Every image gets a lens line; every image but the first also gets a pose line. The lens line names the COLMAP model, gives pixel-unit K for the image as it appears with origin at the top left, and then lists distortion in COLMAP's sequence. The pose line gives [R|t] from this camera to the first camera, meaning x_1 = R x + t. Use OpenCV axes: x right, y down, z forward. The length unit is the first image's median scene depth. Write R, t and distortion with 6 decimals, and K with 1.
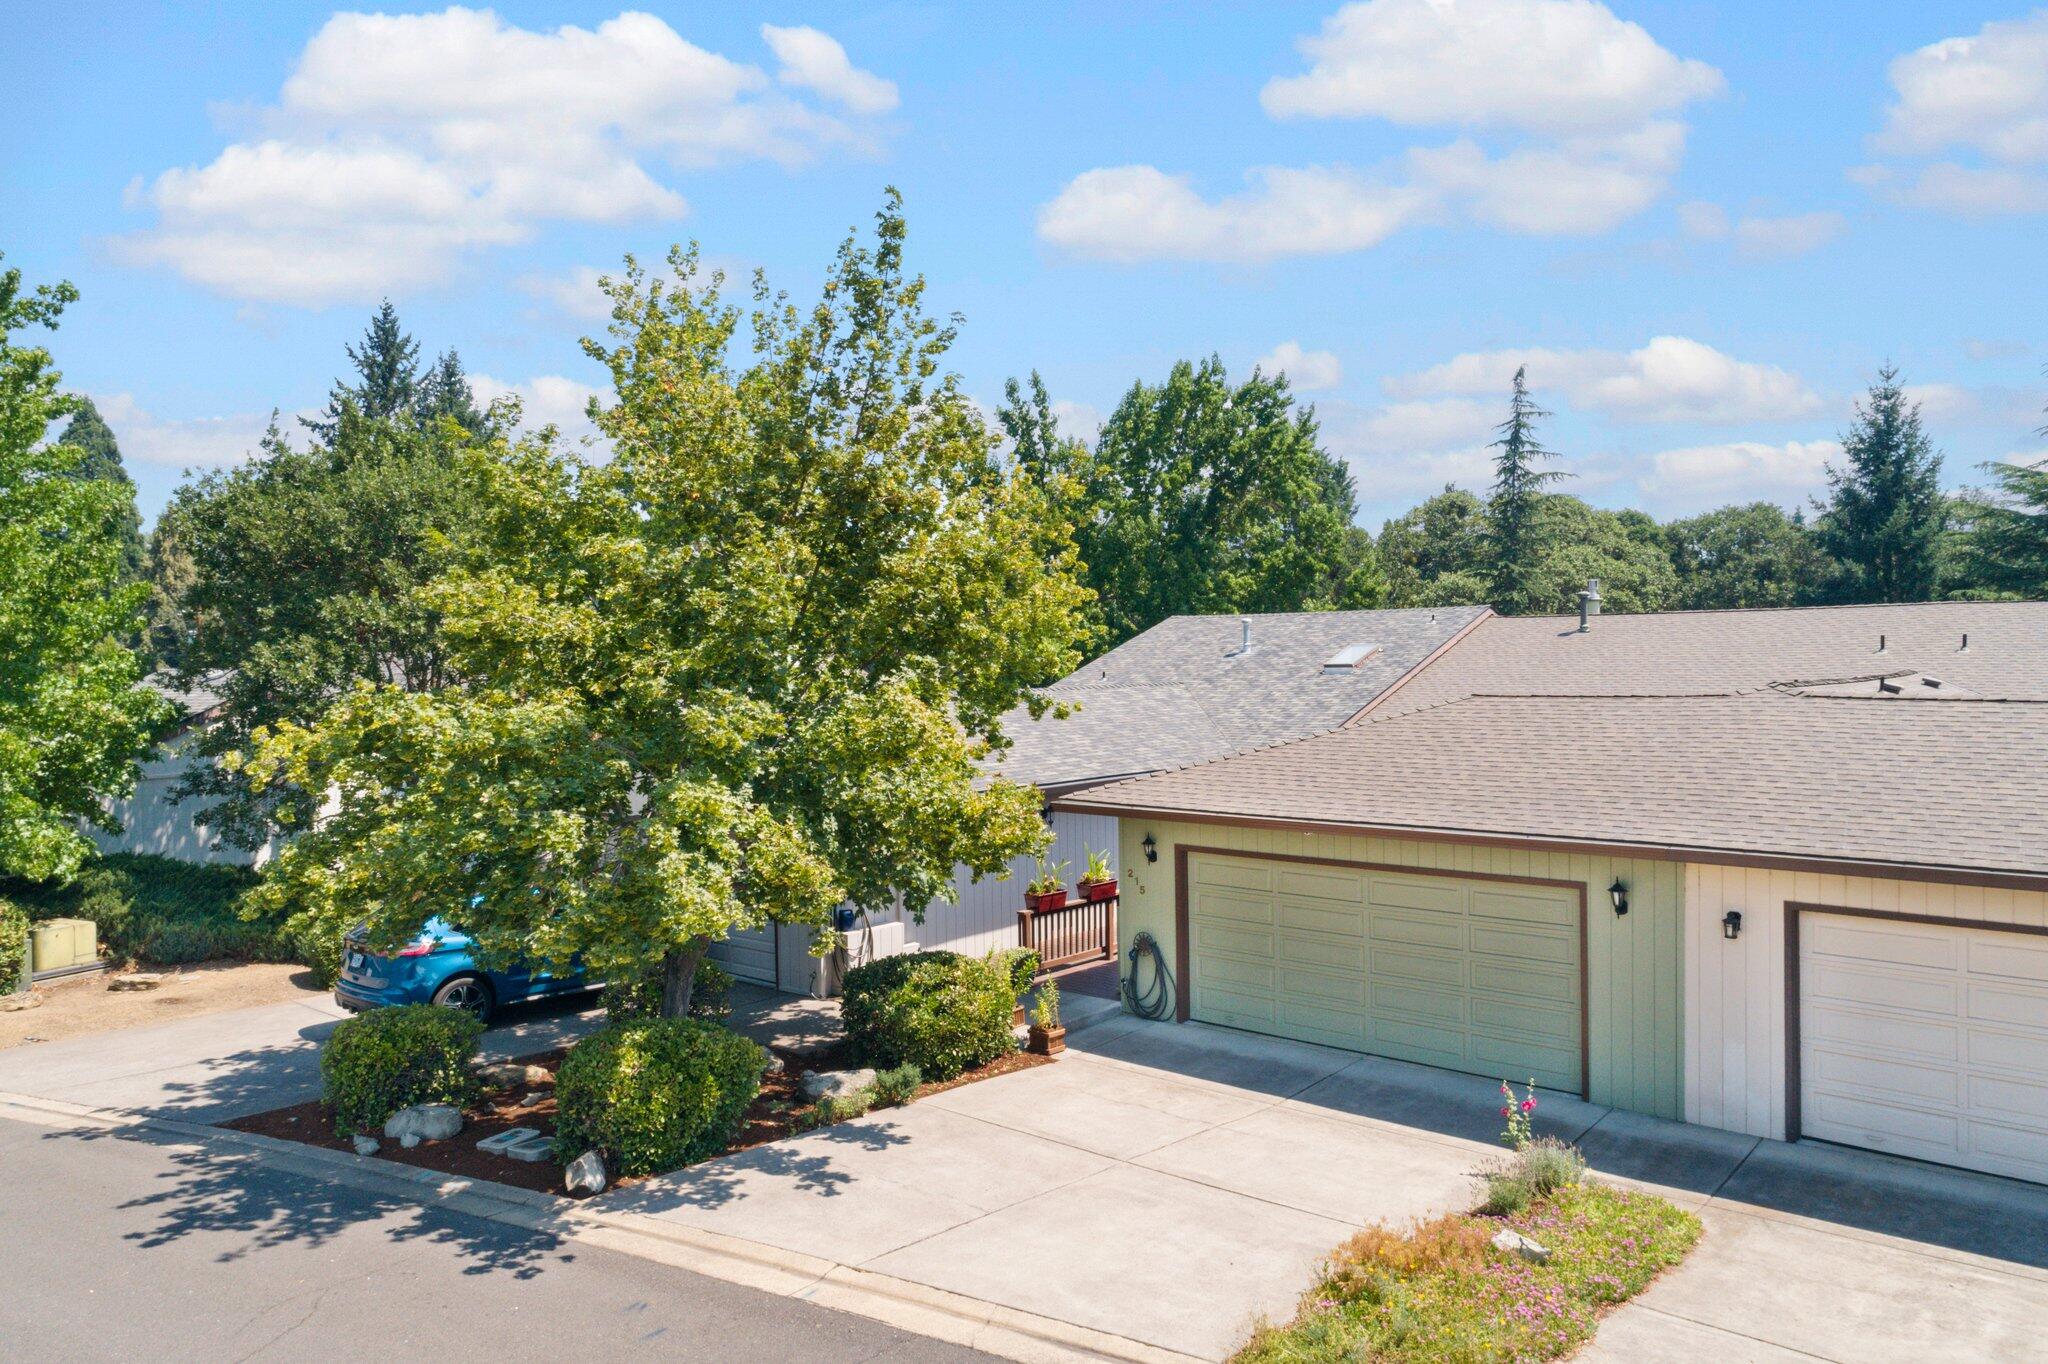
lens RADIAL K [[1394.8, 0, 1011.0], [0, 1394.8, 675.1], [0, 0, 1]] dist [0.002153, 0.005094]
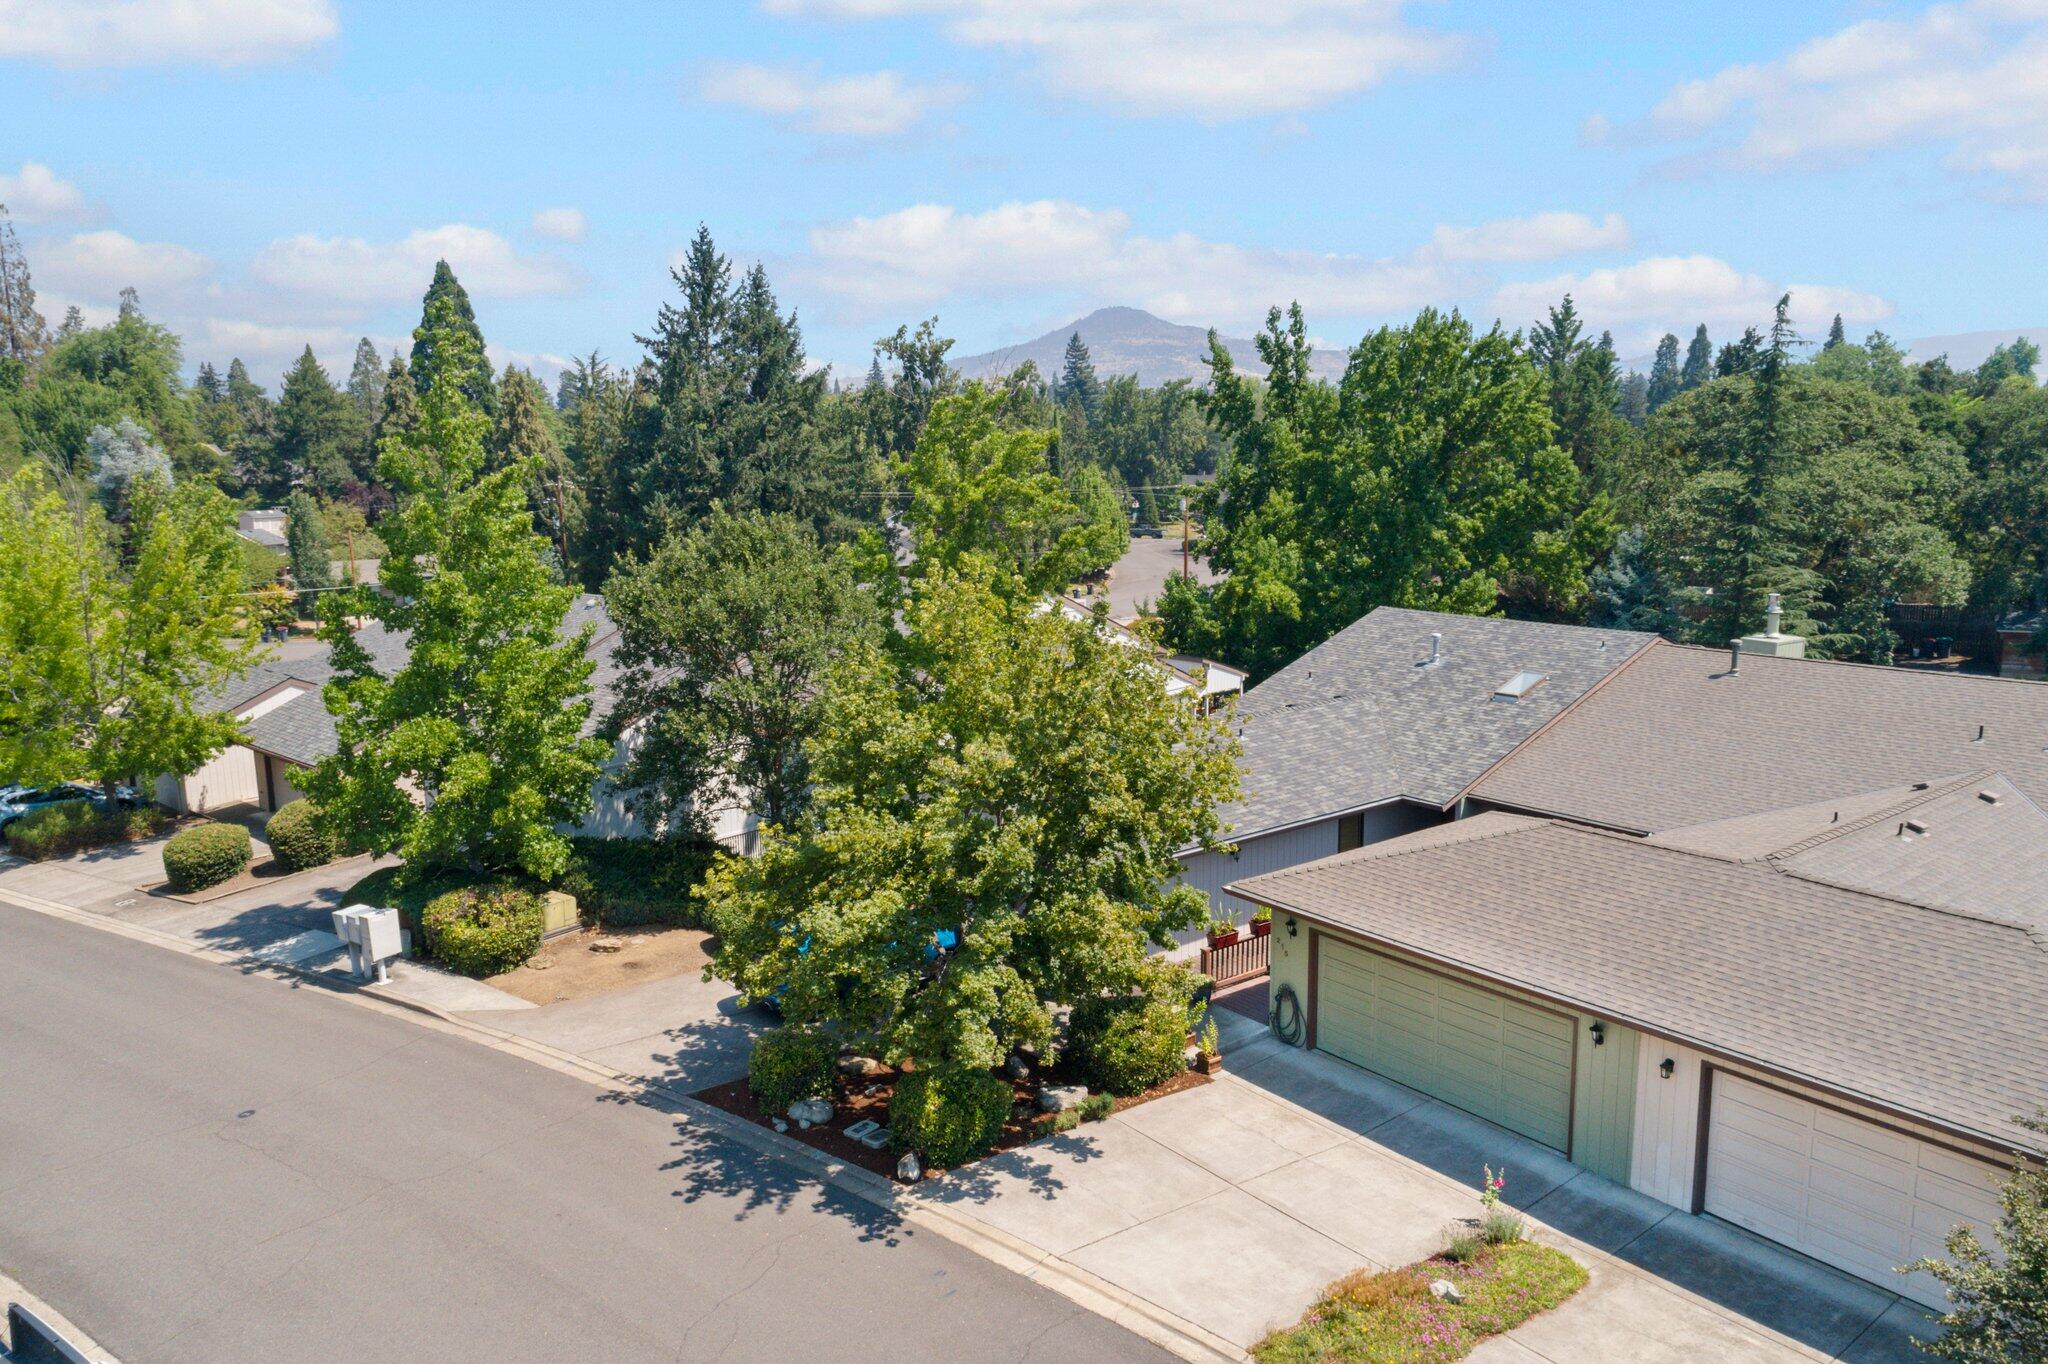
lens RADIAL K [[1394.8, 0, 1011.0], [0, 1394.8, 675.1], [0, 0, 1]] dist [0.002153, 0.005094]
pose [[0.980984, 0.033596, -0.191158, 0.101850], [-0.004299, 0.988424, 0.151657, -0.410519], [0.194040, -0.147951, 0.969773, -0.445283]]
